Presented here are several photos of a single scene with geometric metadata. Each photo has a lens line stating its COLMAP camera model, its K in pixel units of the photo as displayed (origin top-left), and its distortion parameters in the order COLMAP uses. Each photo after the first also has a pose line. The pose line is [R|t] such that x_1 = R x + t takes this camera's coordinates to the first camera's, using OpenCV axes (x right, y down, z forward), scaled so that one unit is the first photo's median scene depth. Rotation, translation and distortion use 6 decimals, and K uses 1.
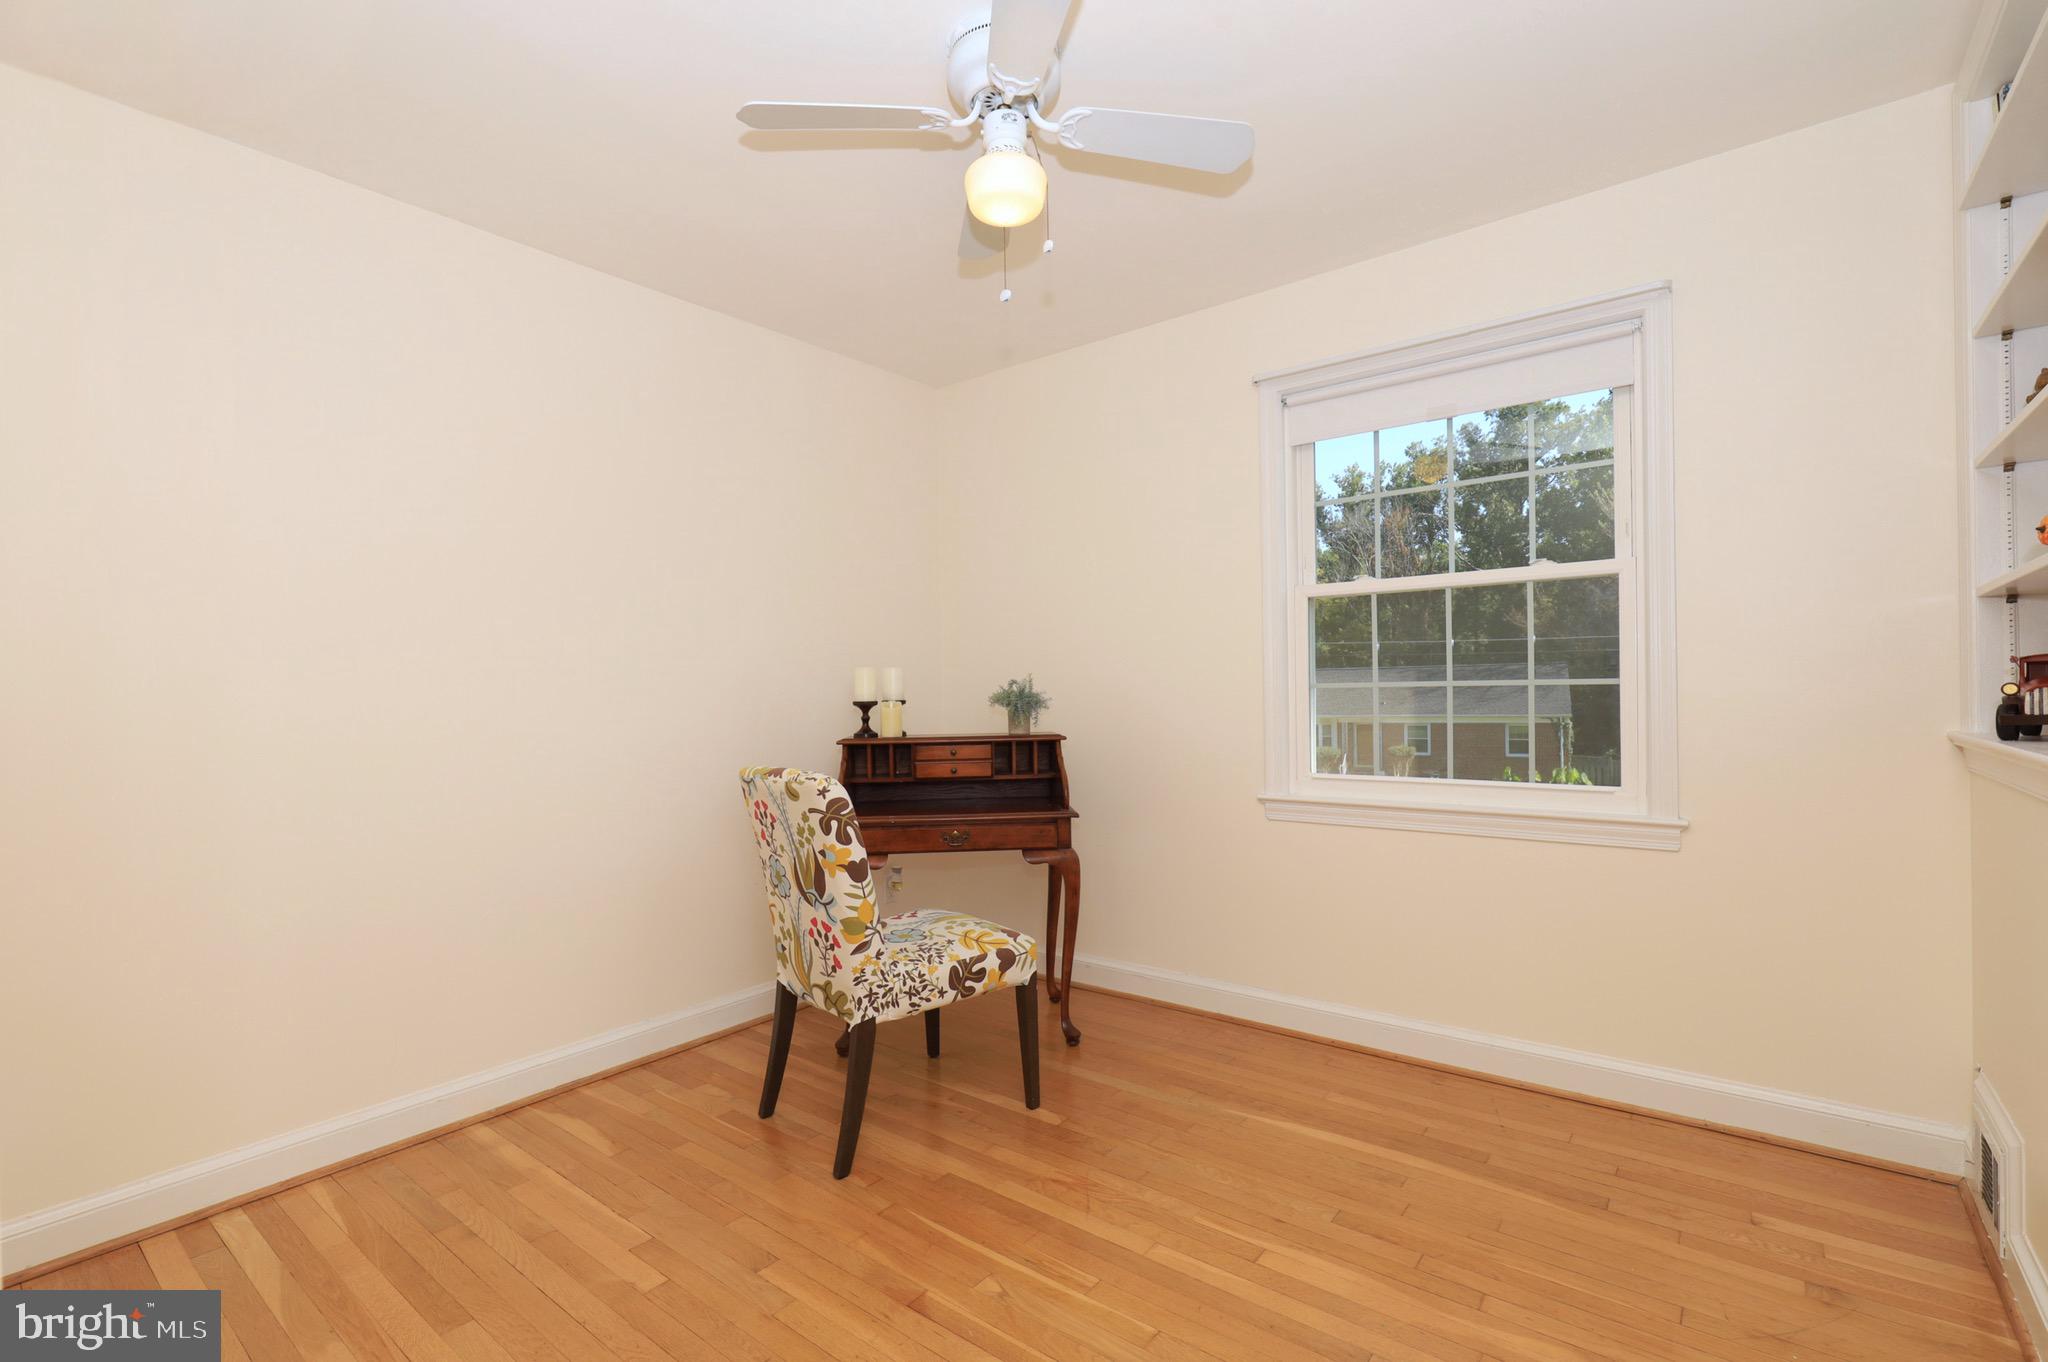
lens RADIAL K [[924.4, 0, 1024.0], [0, 924.4, 681.0], [0, 0, 1]] dist [0.002569, -0.000180]
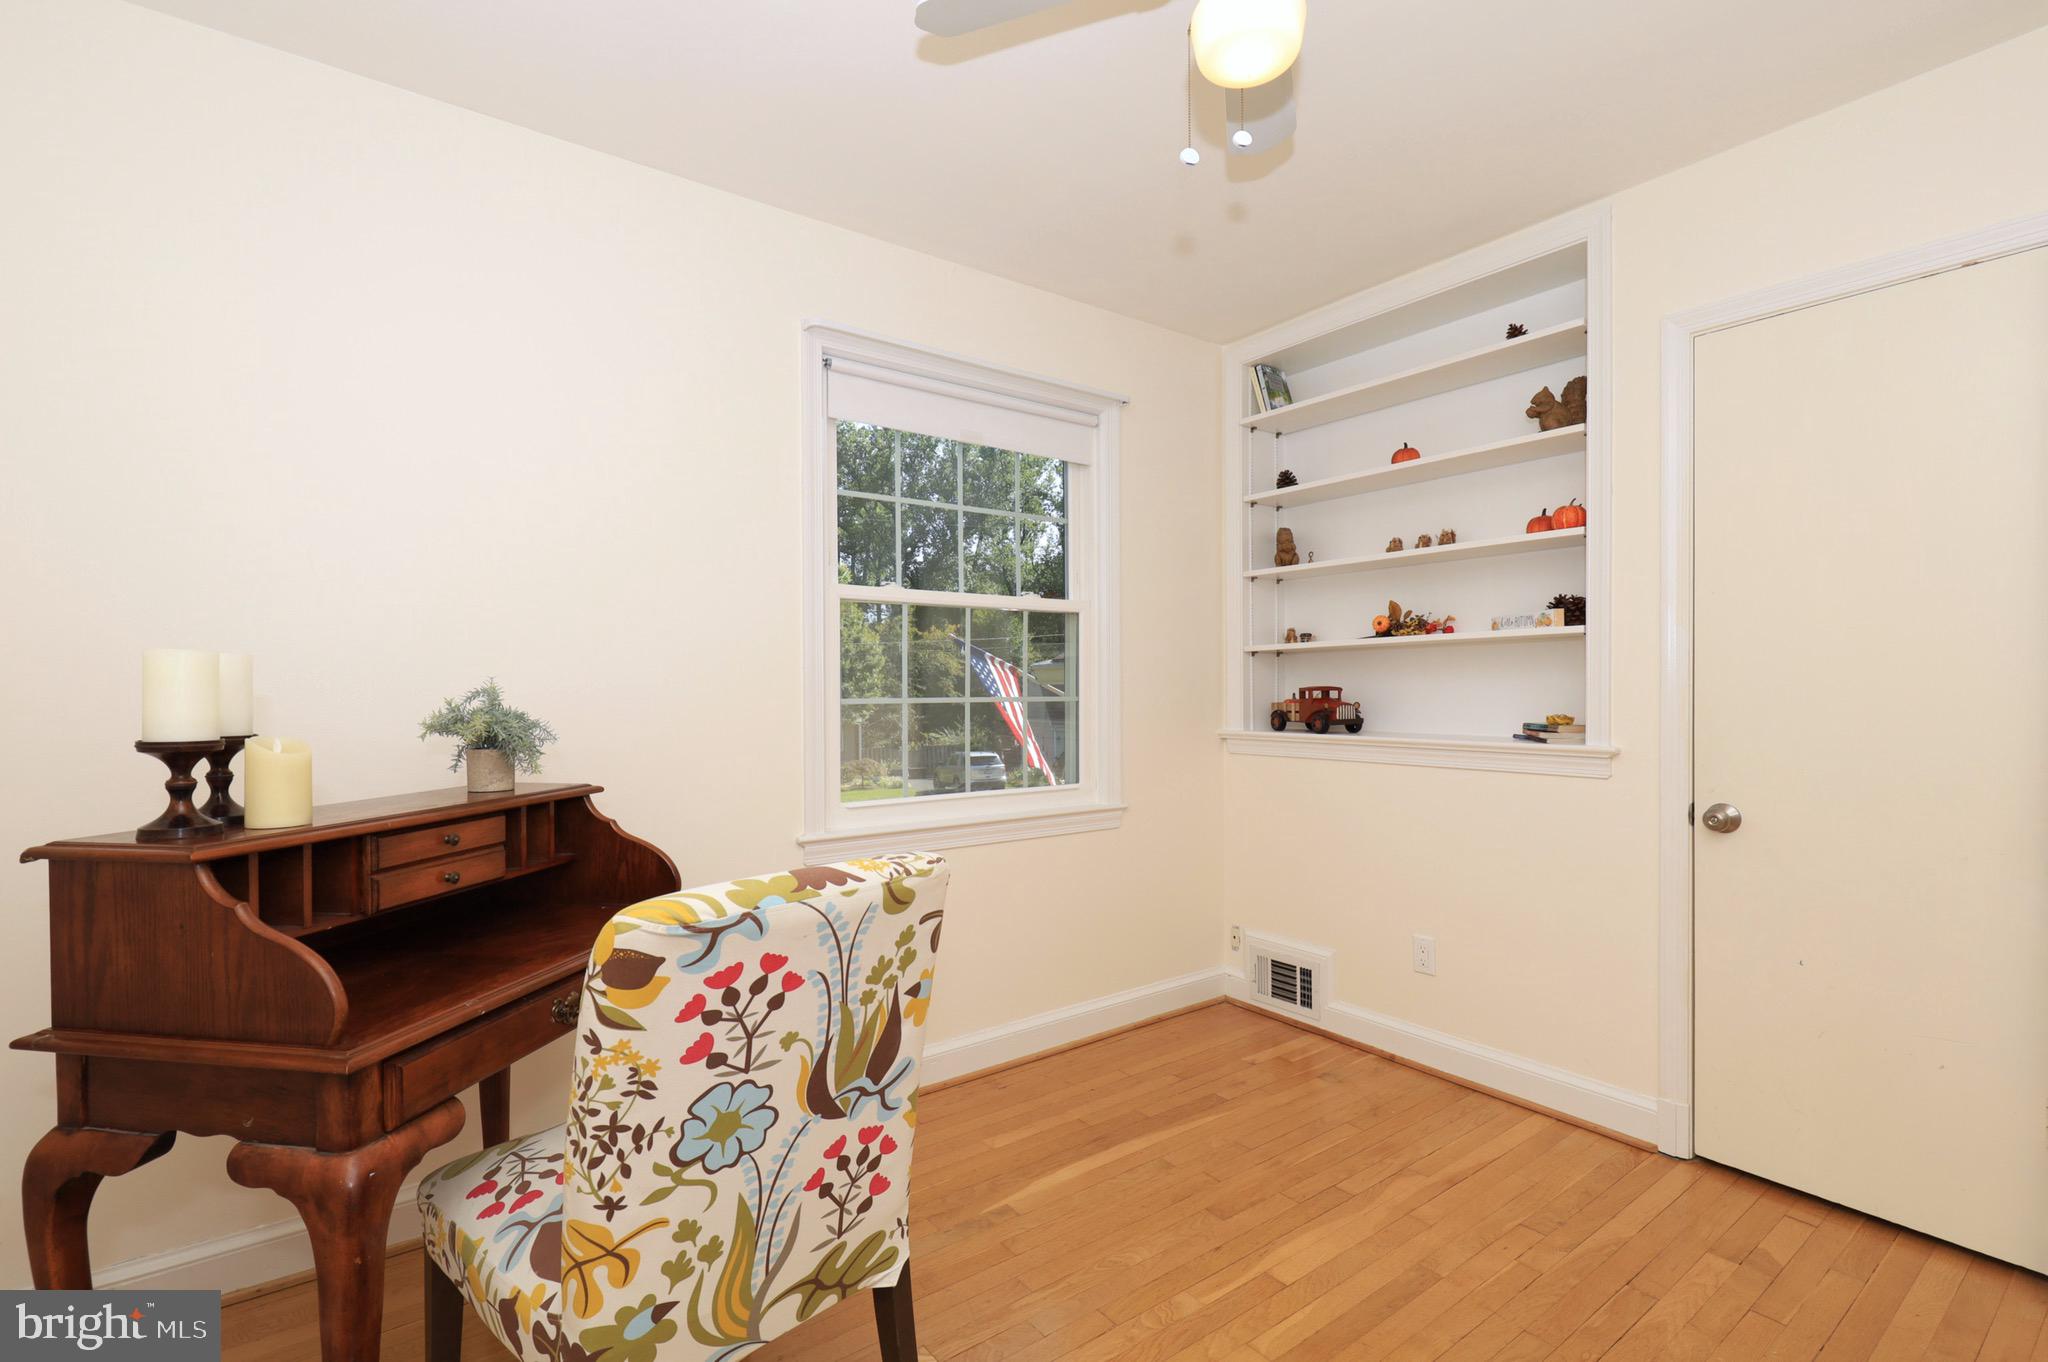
lens RADIAL K [[924.4, 0, 1024.0], [0, 924.4, 681.0], [0, 0, 1]] dist [0.002569, -0.000180]
pose [[0.256304, 0.023564, 0.966309, -0.559559], [-0.010887, 0.999710, -0.021491, 0.003178], [-0.966535, -0.005012, 0.256486, 0.717953]]
